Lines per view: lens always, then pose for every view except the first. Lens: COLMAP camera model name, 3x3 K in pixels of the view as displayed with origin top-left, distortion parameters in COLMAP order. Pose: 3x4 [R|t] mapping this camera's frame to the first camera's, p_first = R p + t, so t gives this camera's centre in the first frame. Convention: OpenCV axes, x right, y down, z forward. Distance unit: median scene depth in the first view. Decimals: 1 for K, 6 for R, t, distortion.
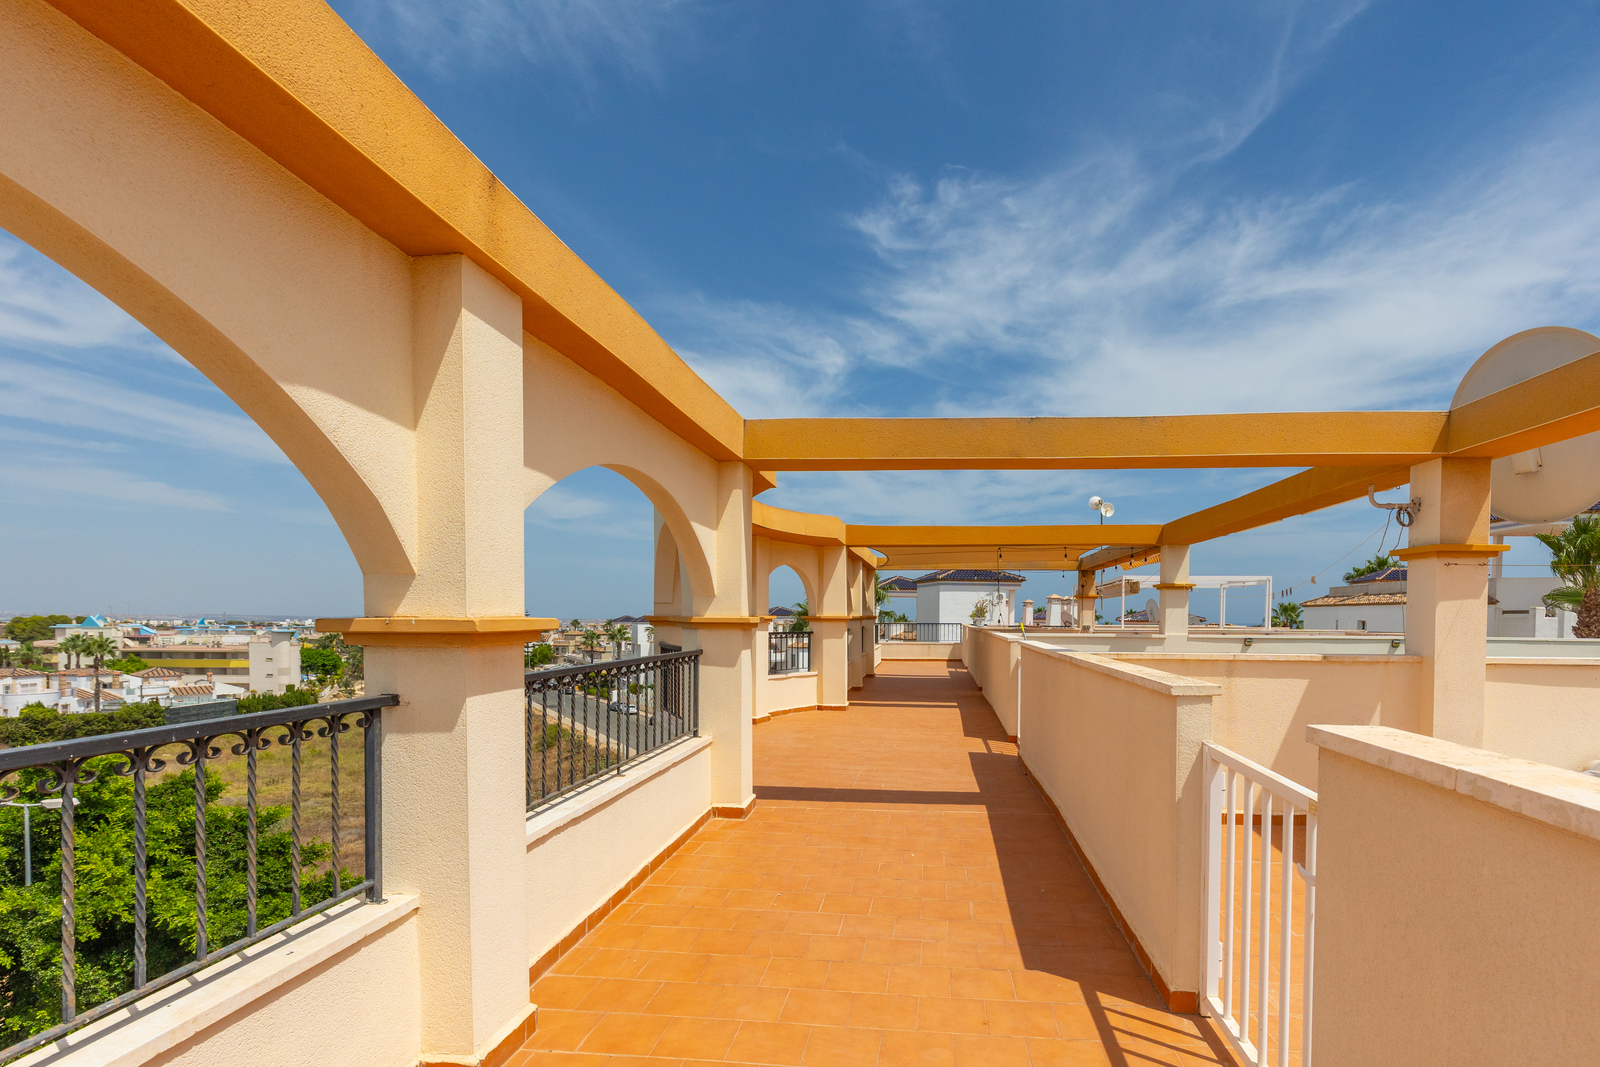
lens RADIAL K [[738.0, 0, 800.1], [0, 738.0, 604.4], [0, 0, 1]] dist [0.005464, 0.000801]
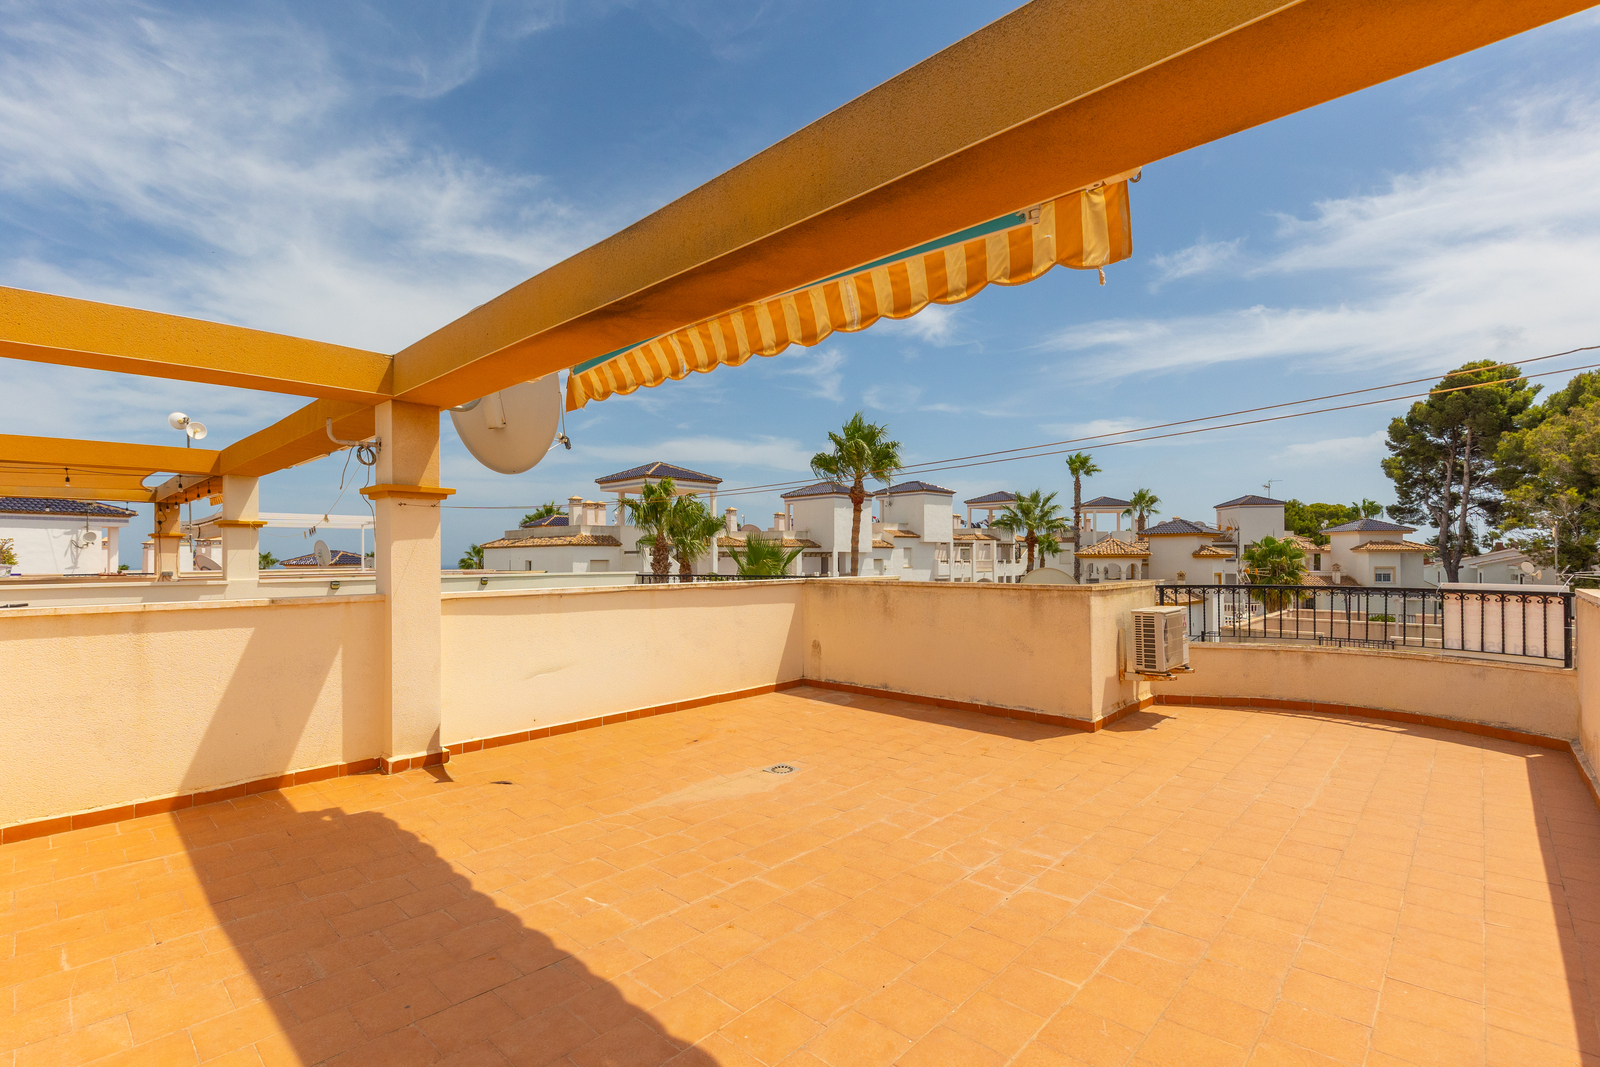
lens RADIAL K [[730.5, 0, 803.4], [0, 730.5, 554.6], [0, 0, 1]] dist [0.003241, 0.000421]
pose [[0.625889, -0.008981, 0.779861, 0.111619], [0.001370, 0.999945, 0.010416, 0.001388], [-0.779911, -0.005451, 0.625866, -0.018914]]
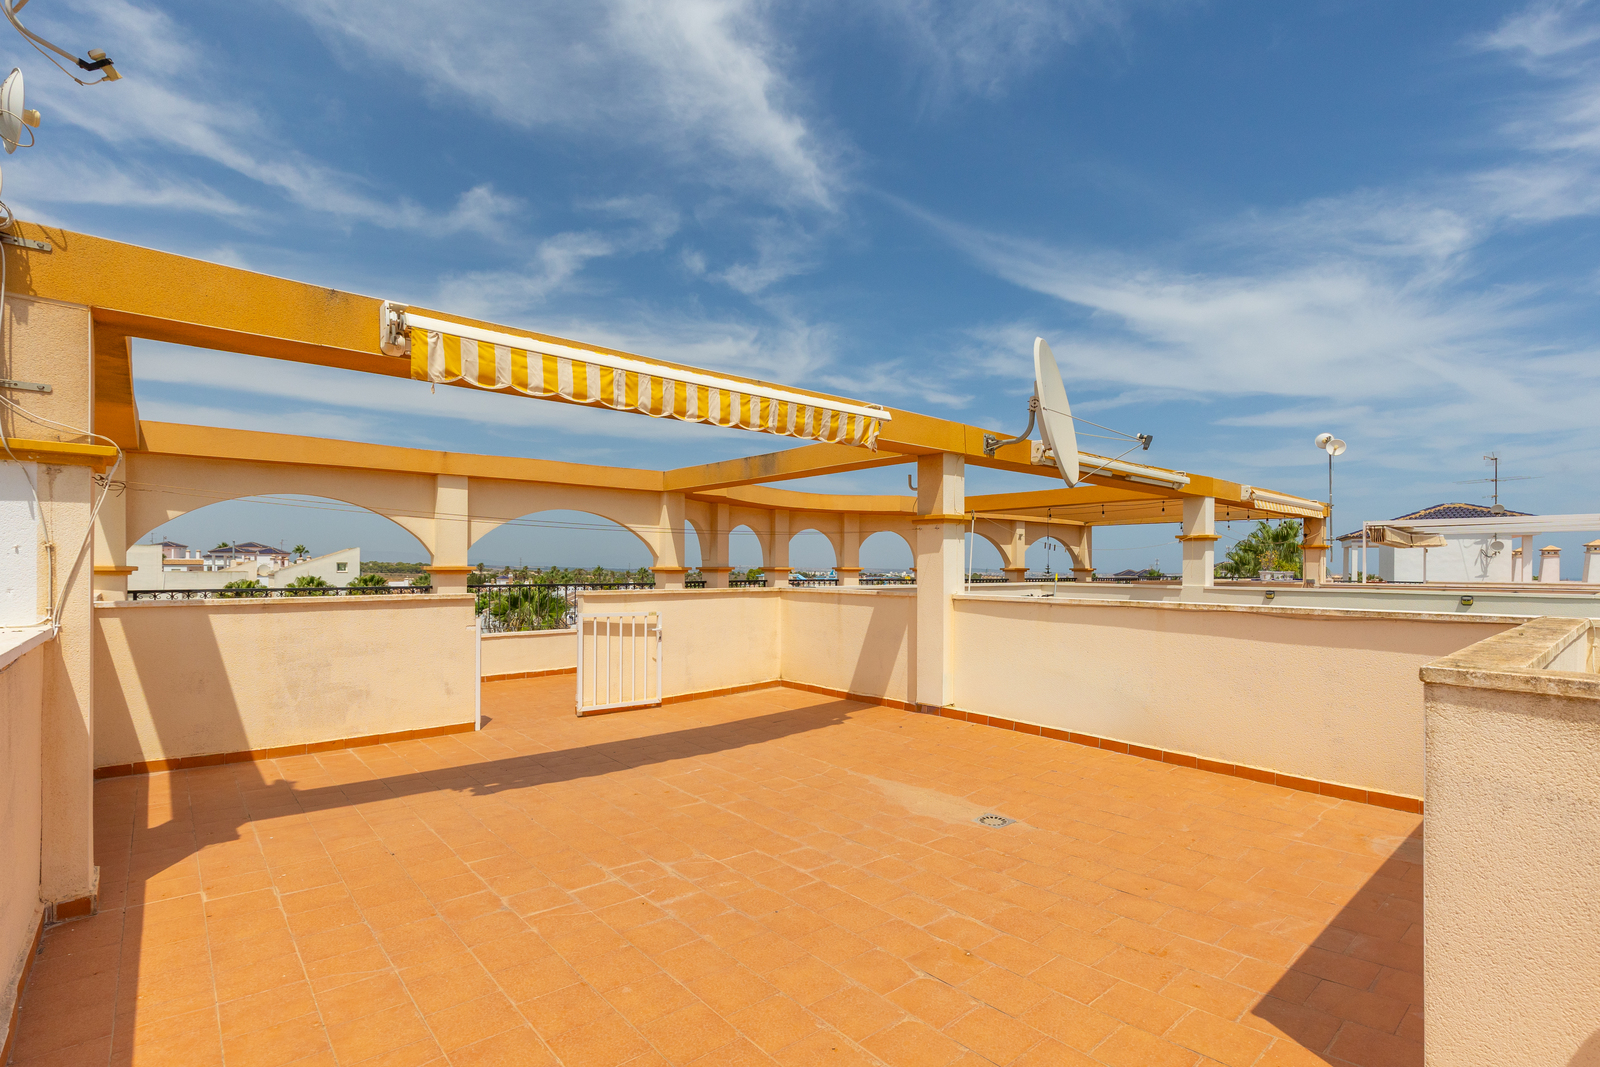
lens RADIAL K [[755.4, 0, 806.4], [0, 755.4, 546.9], [0, 0, 1]] dist [0.004029, 0.000310]
pose [[0.705597, -0.022156, -0.708267, 0.248095], [0.008512, 0.999704, -0.022793, 0.002169], [0.708563, 0.010054, 0.705576, -0.032630]]
